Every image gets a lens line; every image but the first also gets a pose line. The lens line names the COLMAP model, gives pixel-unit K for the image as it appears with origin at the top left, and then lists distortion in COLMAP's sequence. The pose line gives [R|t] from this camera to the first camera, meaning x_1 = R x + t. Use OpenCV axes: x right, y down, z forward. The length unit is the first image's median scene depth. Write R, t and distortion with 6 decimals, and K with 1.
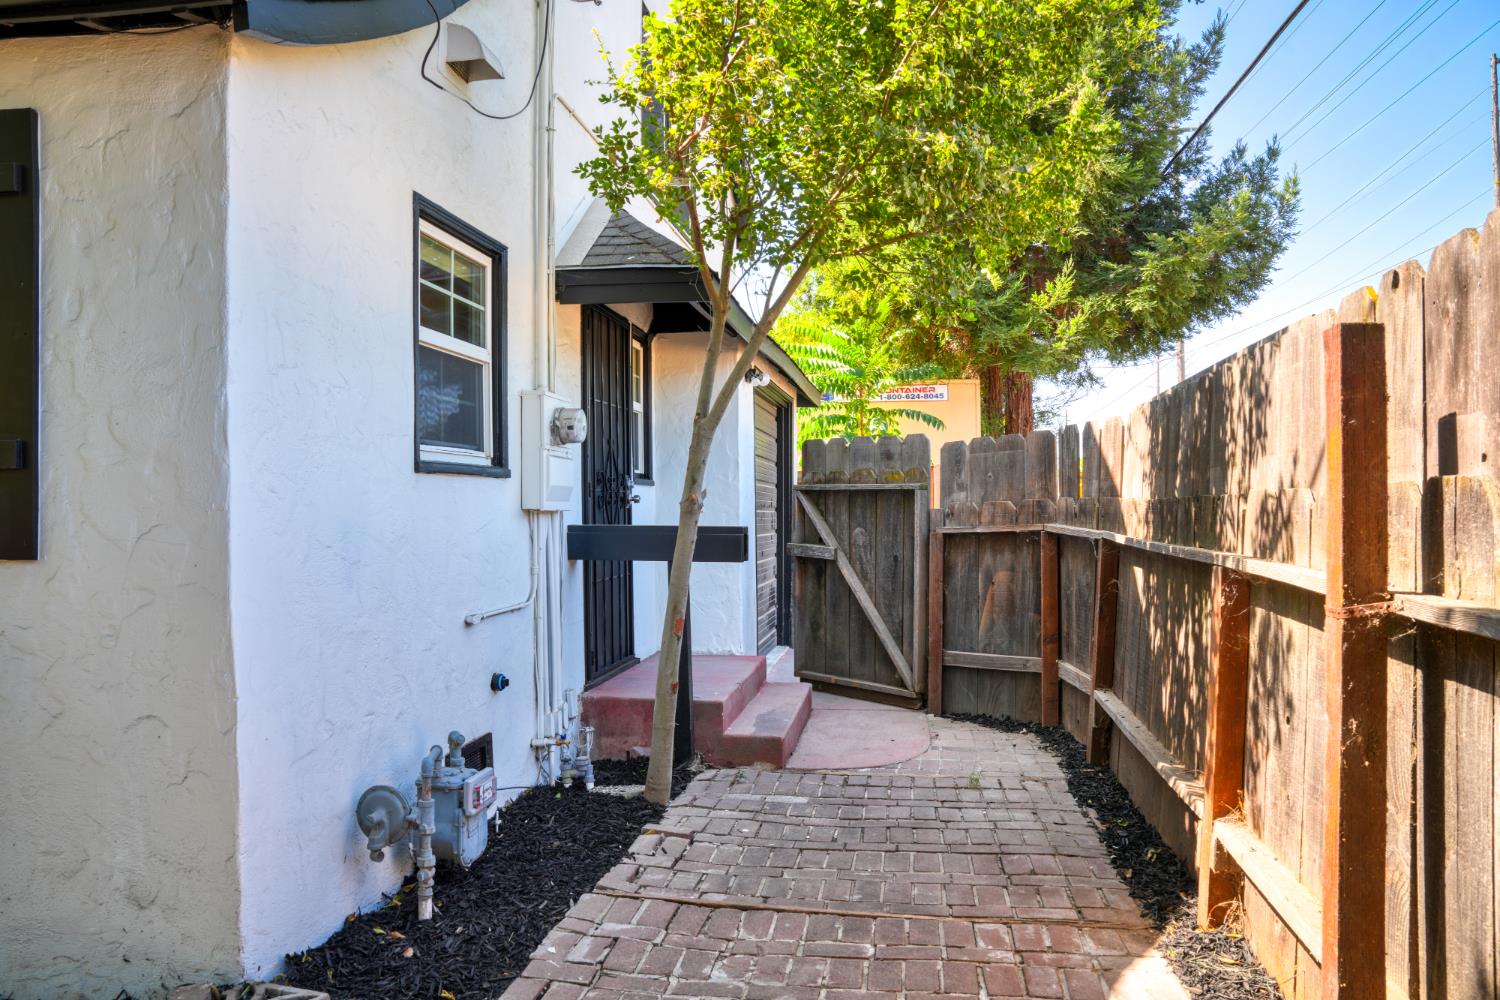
lens RADIAL K [[1037.5, 0, 747.4], [0, 1037.5, 501.0], [0, 0, 1]] dist [-0.116793, 0.070024]
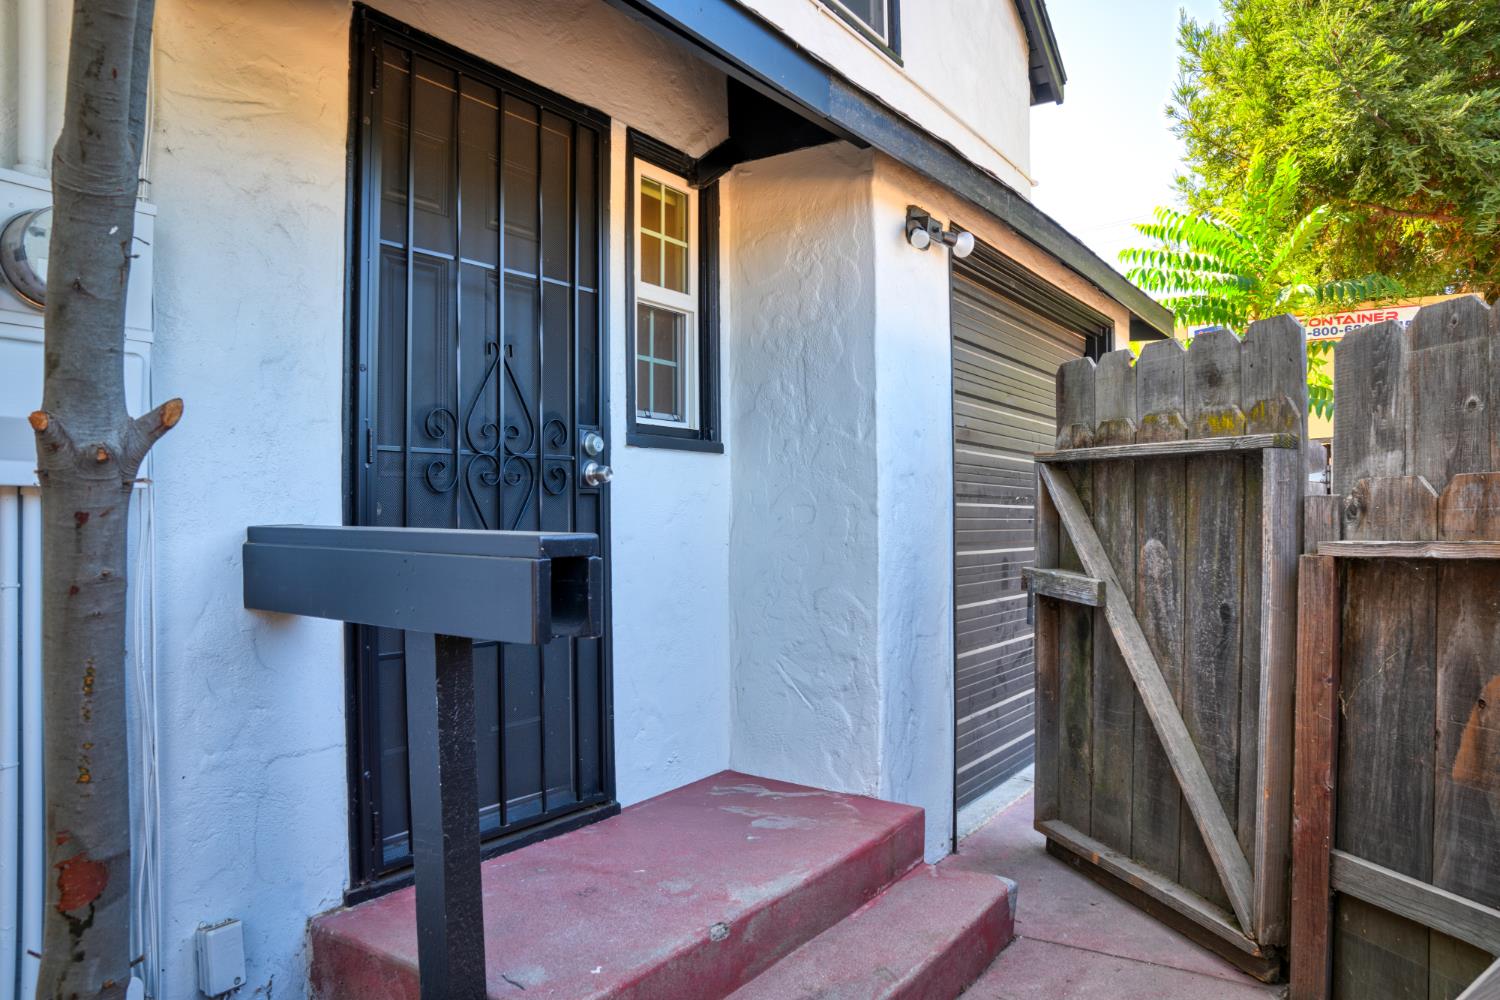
lens RADIAL K [[1037.5, 0, 754.3], [0, 1037.5, 500.6], [0, 0, 1]] dist [-0.116793, 0.070024]
pose [[0.911817, 0.000767, -0.410597, 0.137384], [-0.002248, 0.999993, -0.003126, 0.010922], [0.410592, 0.003773, 0.911811, 0.533585]]
